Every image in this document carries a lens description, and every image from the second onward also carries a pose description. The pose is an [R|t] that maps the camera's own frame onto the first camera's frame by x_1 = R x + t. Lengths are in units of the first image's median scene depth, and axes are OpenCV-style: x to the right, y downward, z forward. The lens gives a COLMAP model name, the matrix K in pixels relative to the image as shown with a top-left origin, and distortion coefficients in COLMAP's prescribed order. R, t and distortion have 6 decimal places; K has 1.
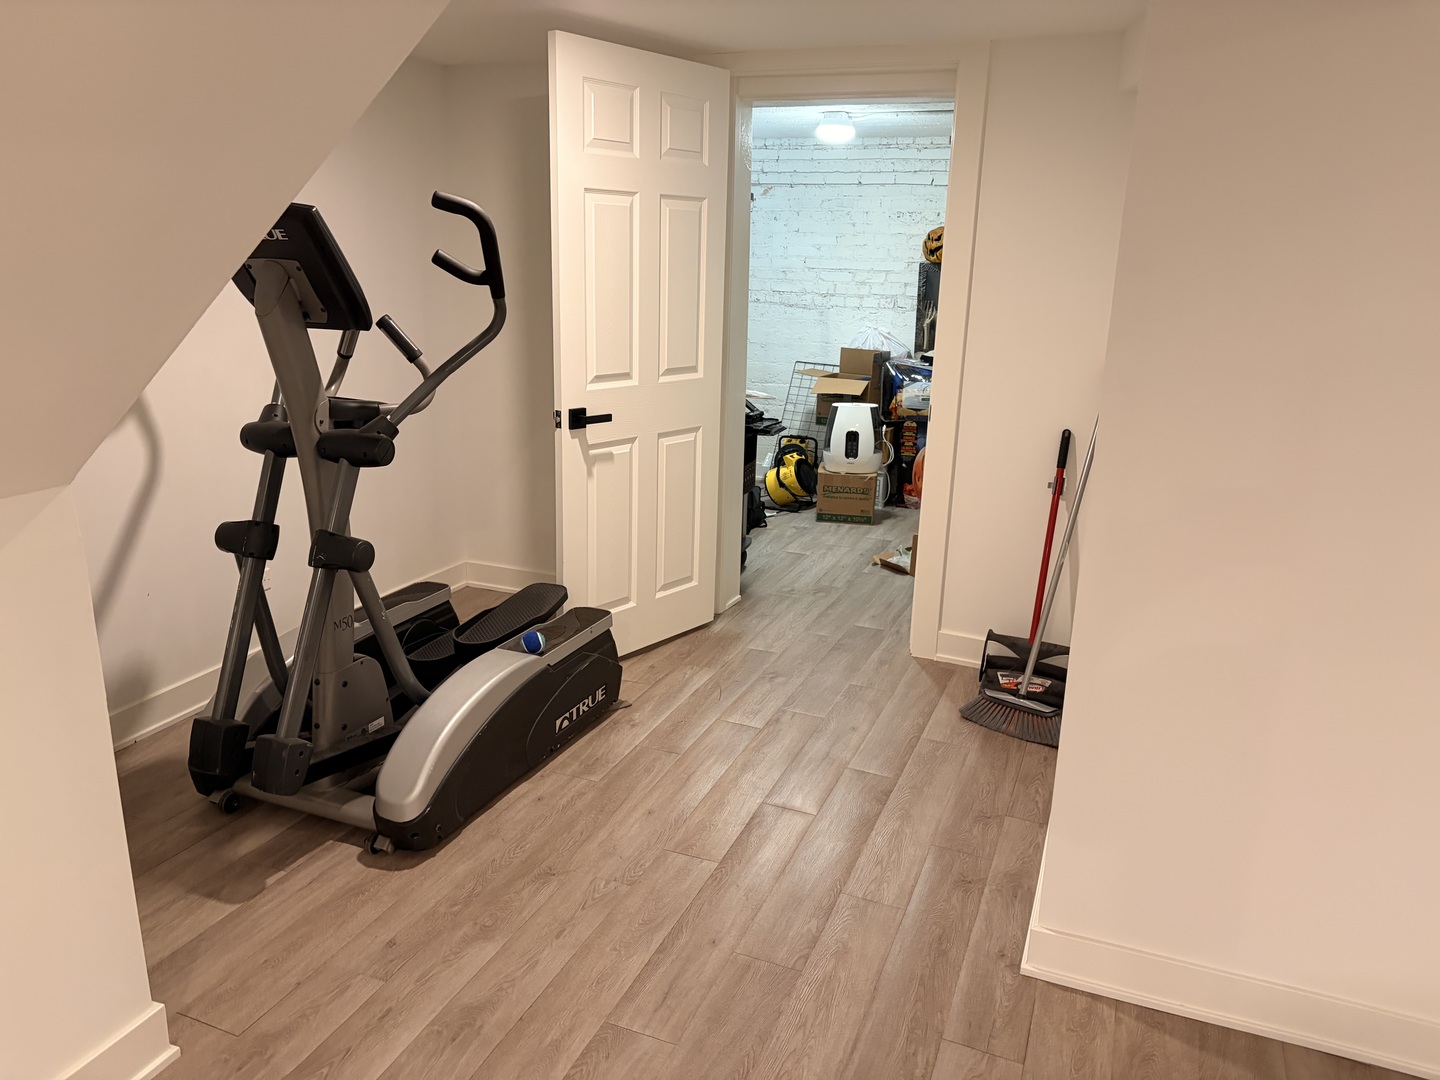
lens RADIAL K [[1081.1, 0, 719.7], [0, 1081.1, 563.8], [0, 0, 1]] dist [0.068630, -0.066993]
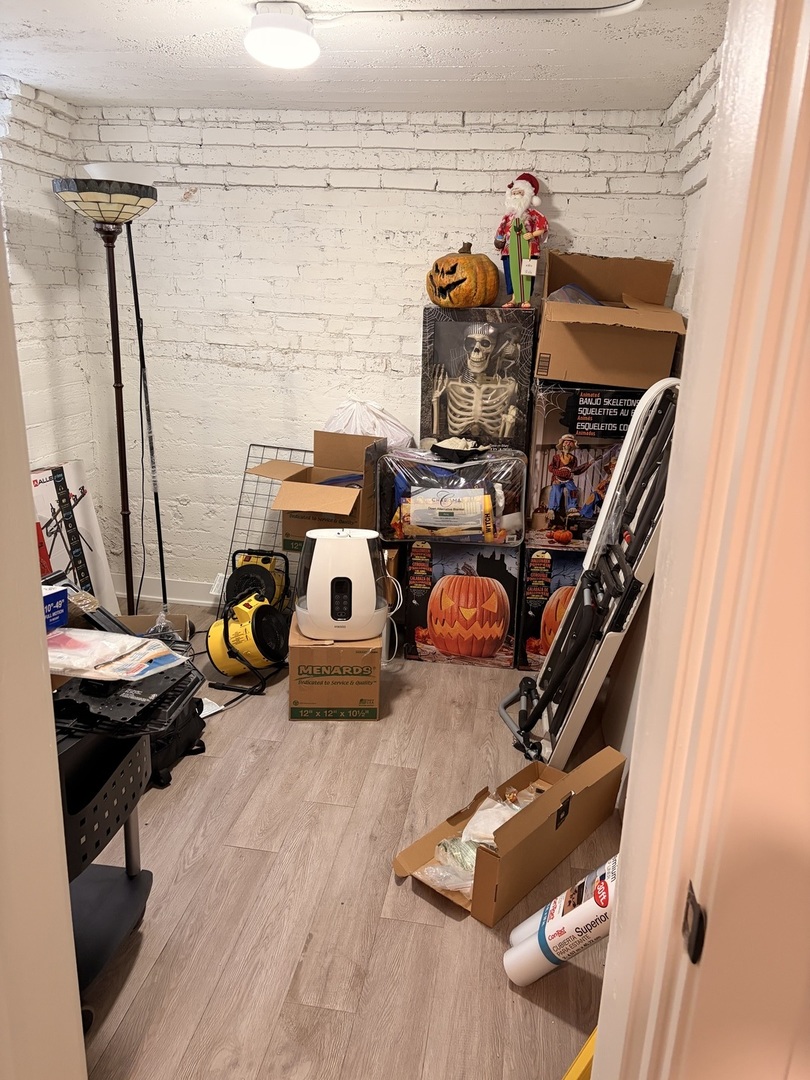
lens RADIAL K [[810.9, 0, 416.3], [0, 810.9, 557.6], [0, 0, 1]] dist [0.068630, -0.066993]
pose [[0.972360, -0.054313, 0.227083, 0.056217], [0.047326, 0.998227, 0.036105, -0.140218], [-0.228642, -0.024360, 0.973206, 0.505654]]
